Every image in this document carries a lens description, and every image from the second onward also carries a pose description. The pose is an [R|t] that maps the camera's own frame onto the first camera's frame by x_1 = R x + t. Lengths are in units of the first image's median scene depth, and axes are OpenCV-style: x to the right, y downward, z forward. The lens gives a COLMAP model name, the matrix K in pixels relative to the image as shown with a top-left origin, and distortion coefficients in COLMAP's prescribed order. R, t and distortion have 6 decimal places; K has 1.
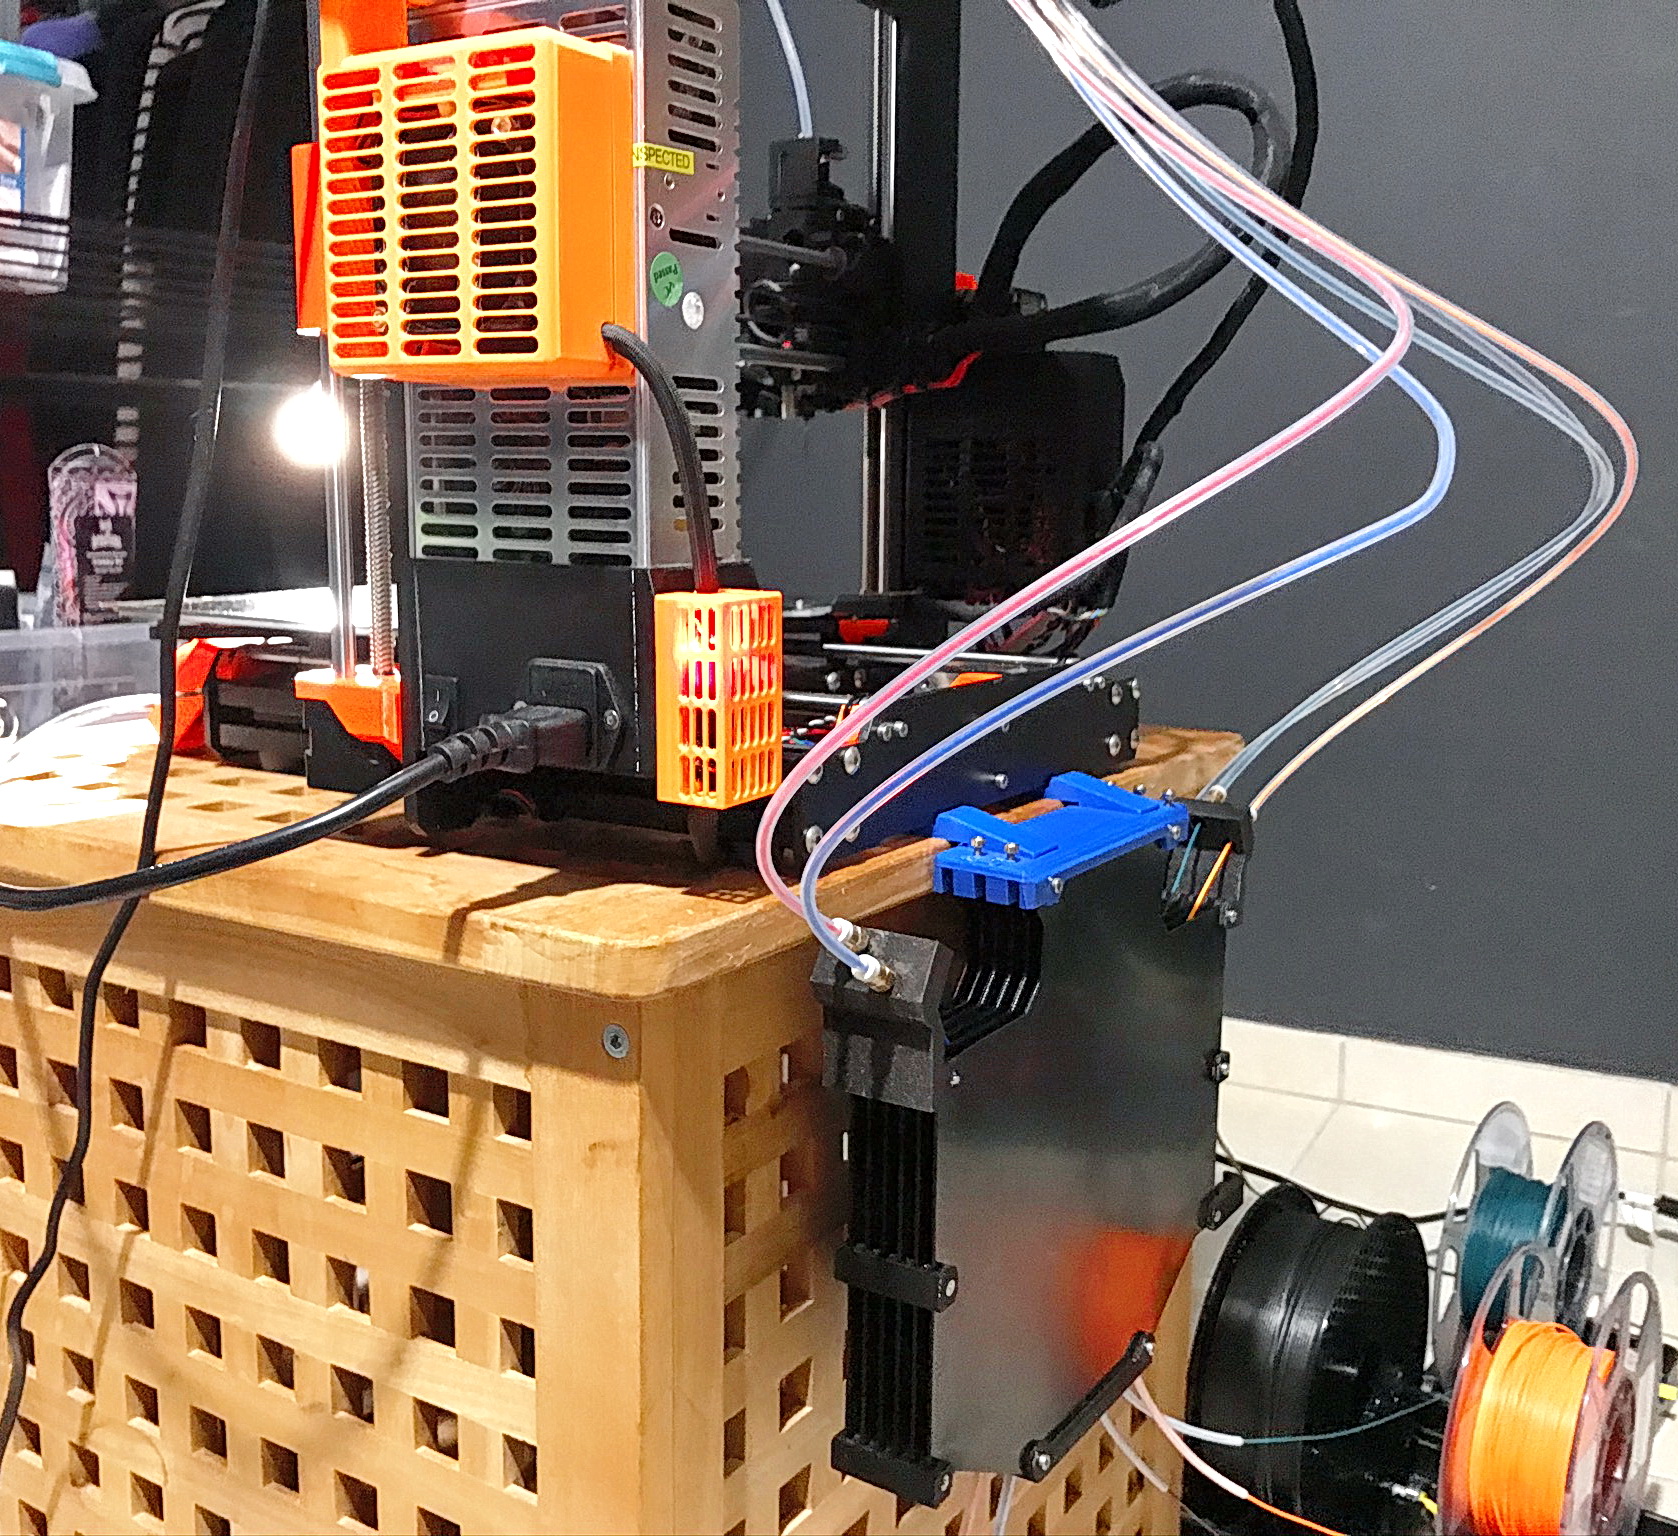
lens RADIAL K [[1590.6, 0, 839.0], [0, 1590.6, 768.0], [0, 0, 1]] dist [0.063933, -0.130520]
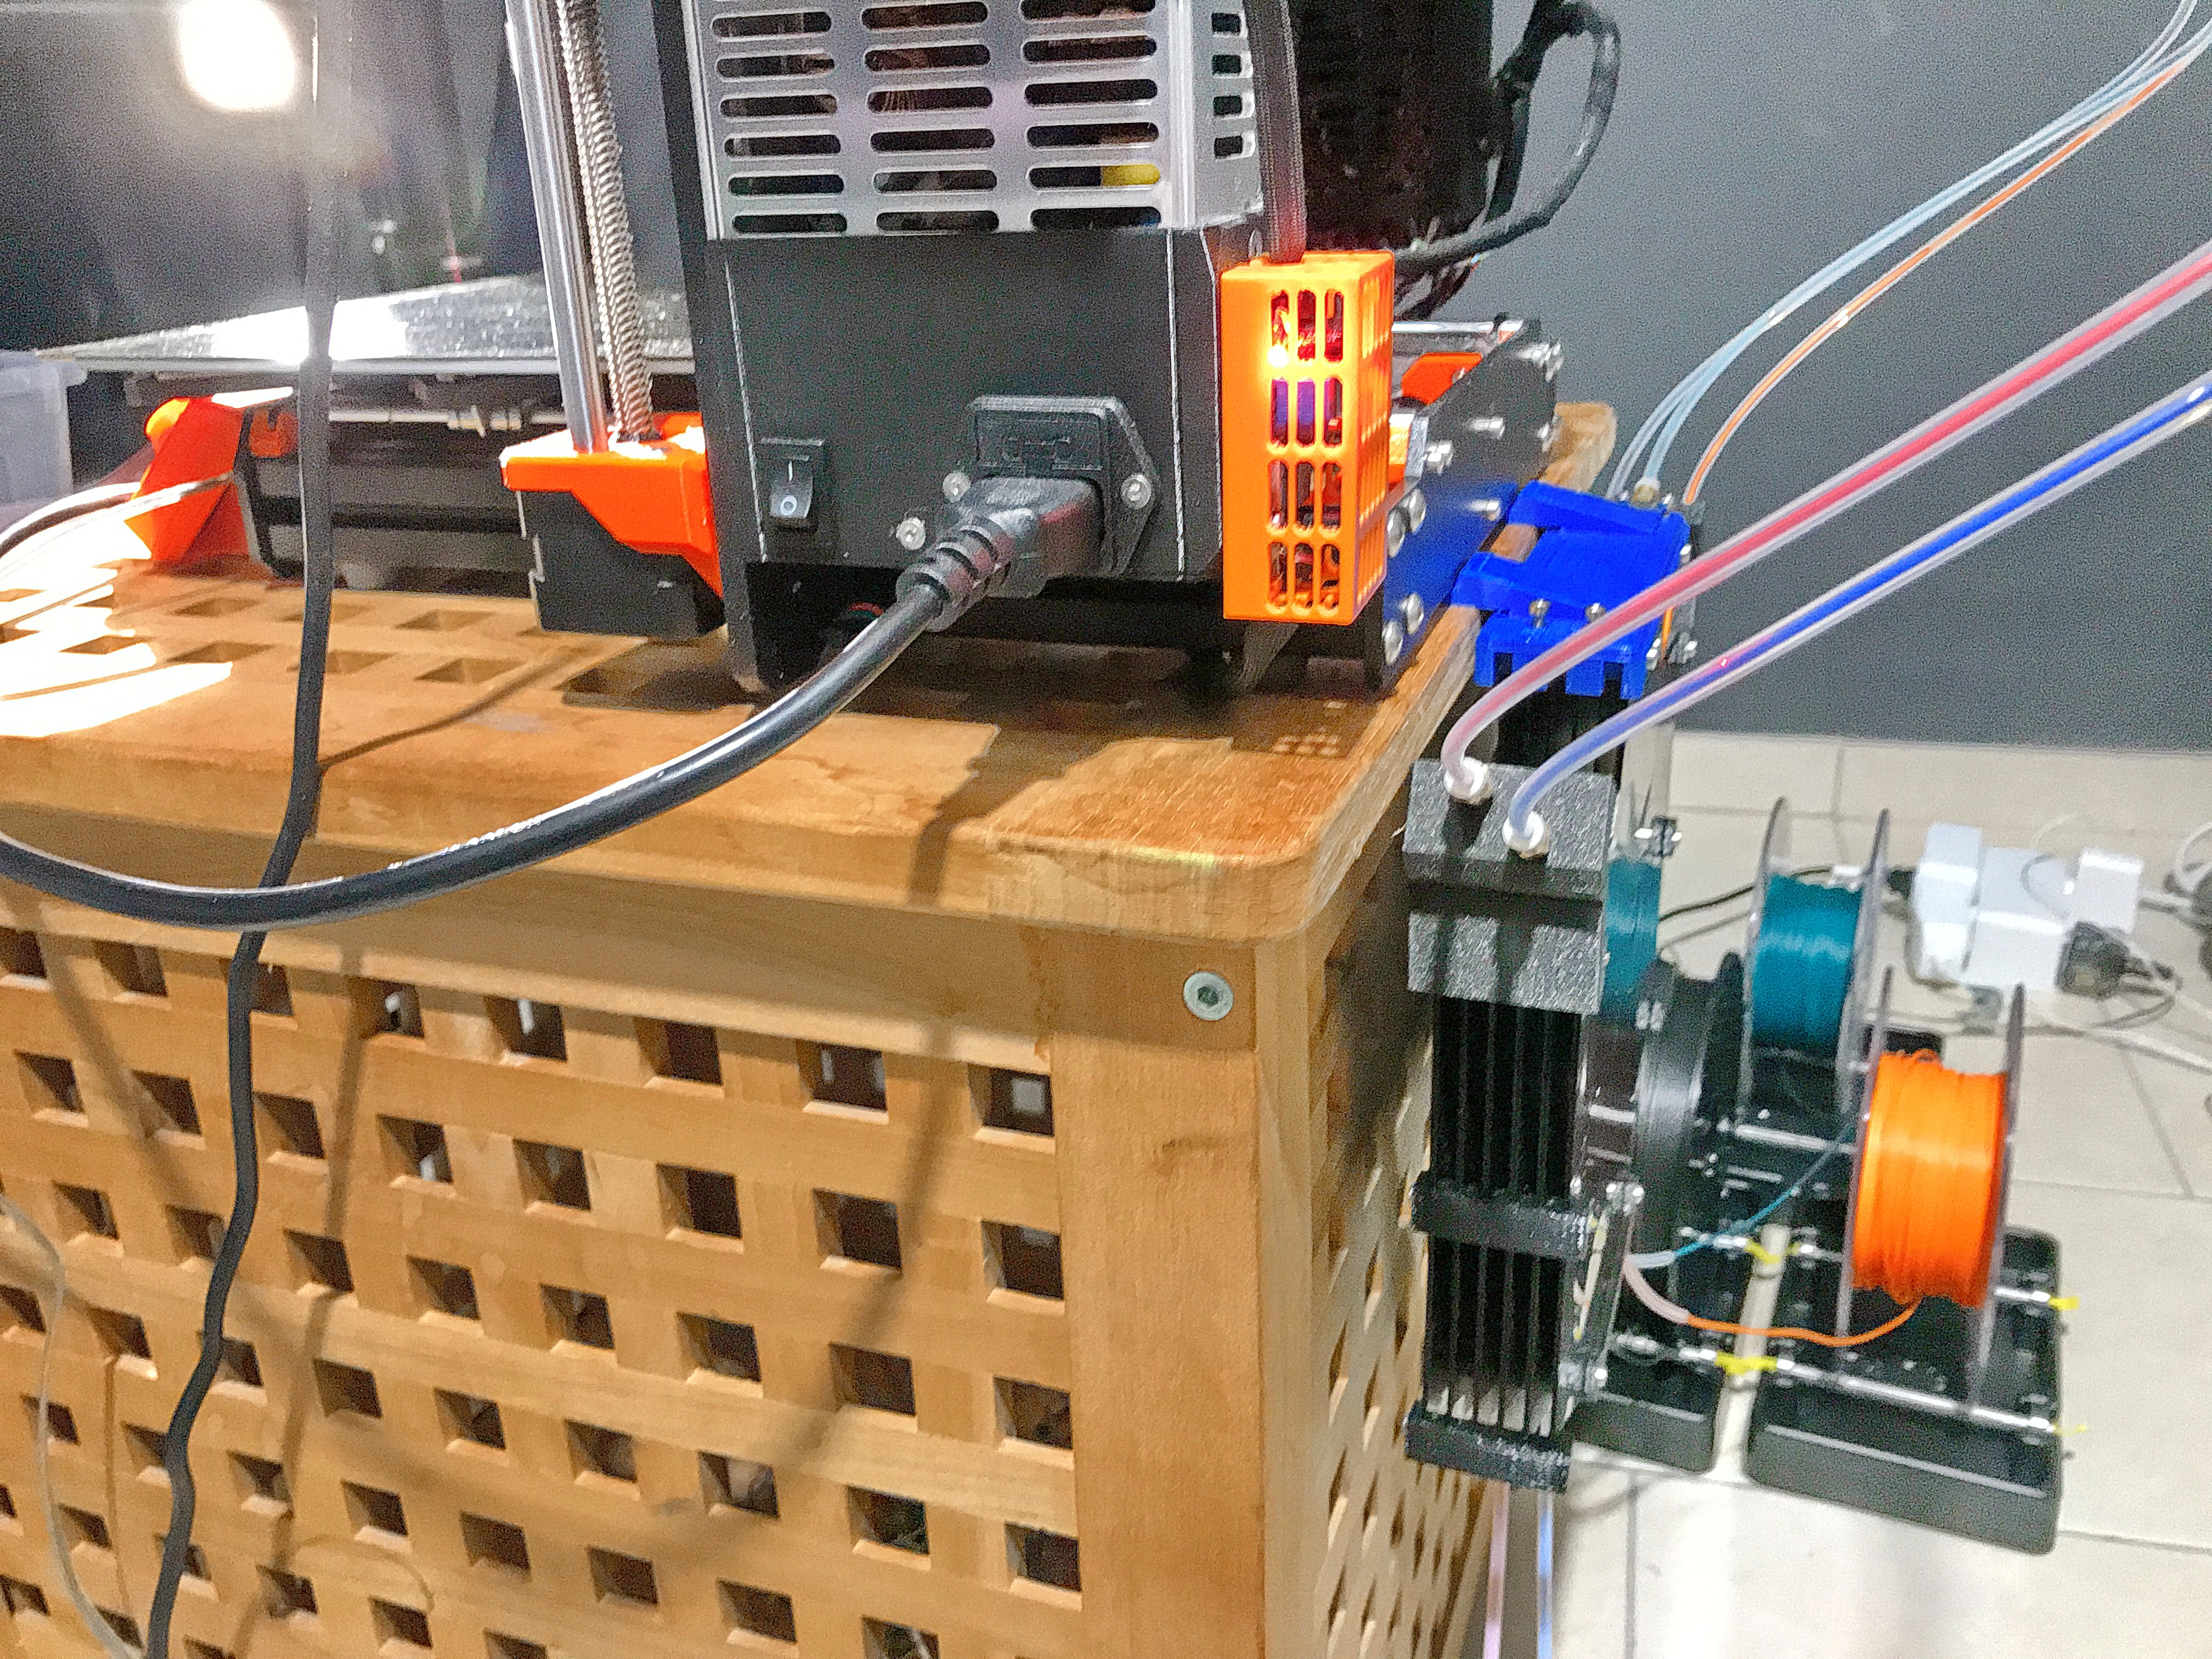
lens RADIAL K [[1807.6, 0, 1106.0], [0, 1807.6, 829.5], [0, 0, 1]] dist [0.078037, -0.199447]
pose [[0.978745, -0.123507, 0.163719, -0.253980], [0.086799, 0.972763, 0.214936, -0.048800], [-0.185806, -0.196157, 0.962808, 0.270461]]
